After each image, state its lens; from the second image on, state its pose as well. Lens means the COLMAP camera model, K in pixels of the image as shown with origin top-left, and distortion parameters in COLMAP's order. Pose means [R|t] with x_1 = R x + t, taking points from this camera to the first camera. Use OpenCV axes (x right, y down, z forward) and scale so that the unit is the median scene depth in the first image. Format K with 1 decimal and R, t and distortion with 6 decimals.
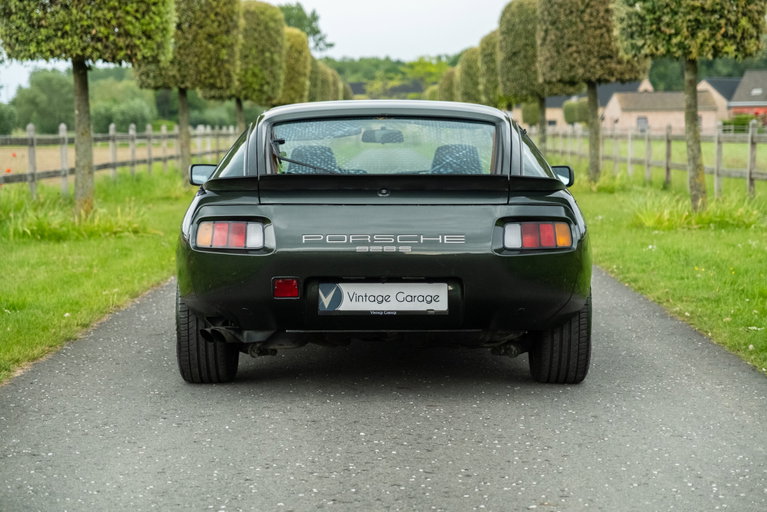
lens RADIAL K [[1710.3, 0, 381.3], [0, 1710.3, 225.3], [0, 0, 1]] dist [0.692714, -8.261310]
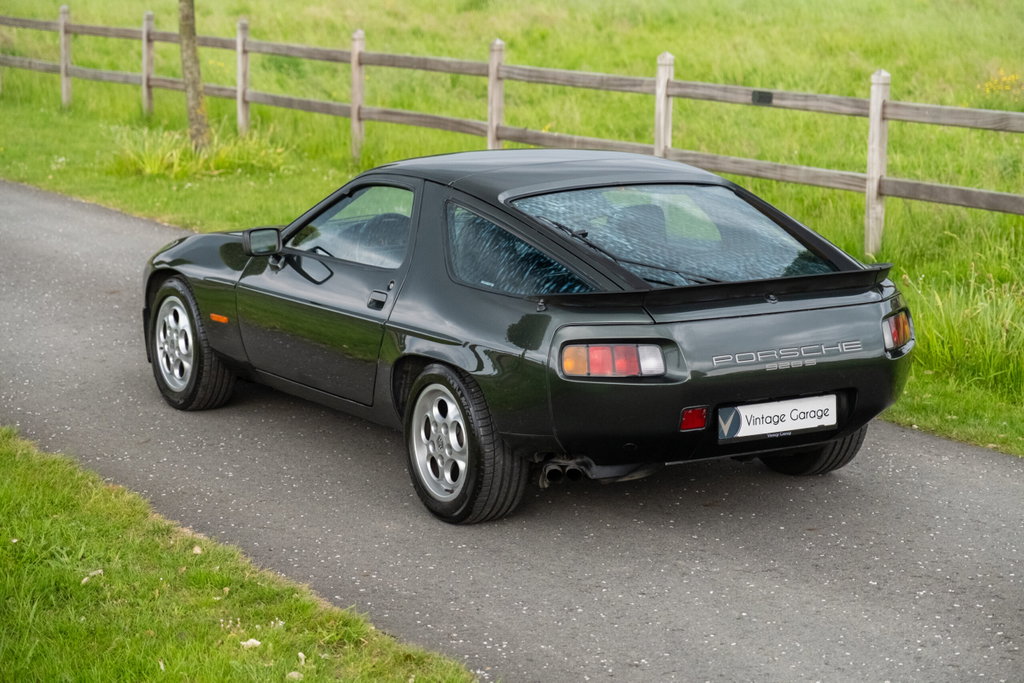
lens RADIAL K [[2283.4, 0, 509.1], [0, 2283.4, 300.5], [0, 0, 1]] dist [0.692714, -8.261310]
pose [[0.859748, -0.078299, 0.504681, -0.252340], [0.027626, 0.993861, 0.107131, -0.052691], [-0.509971, -0.078163, 0.856633, 0.019329]]
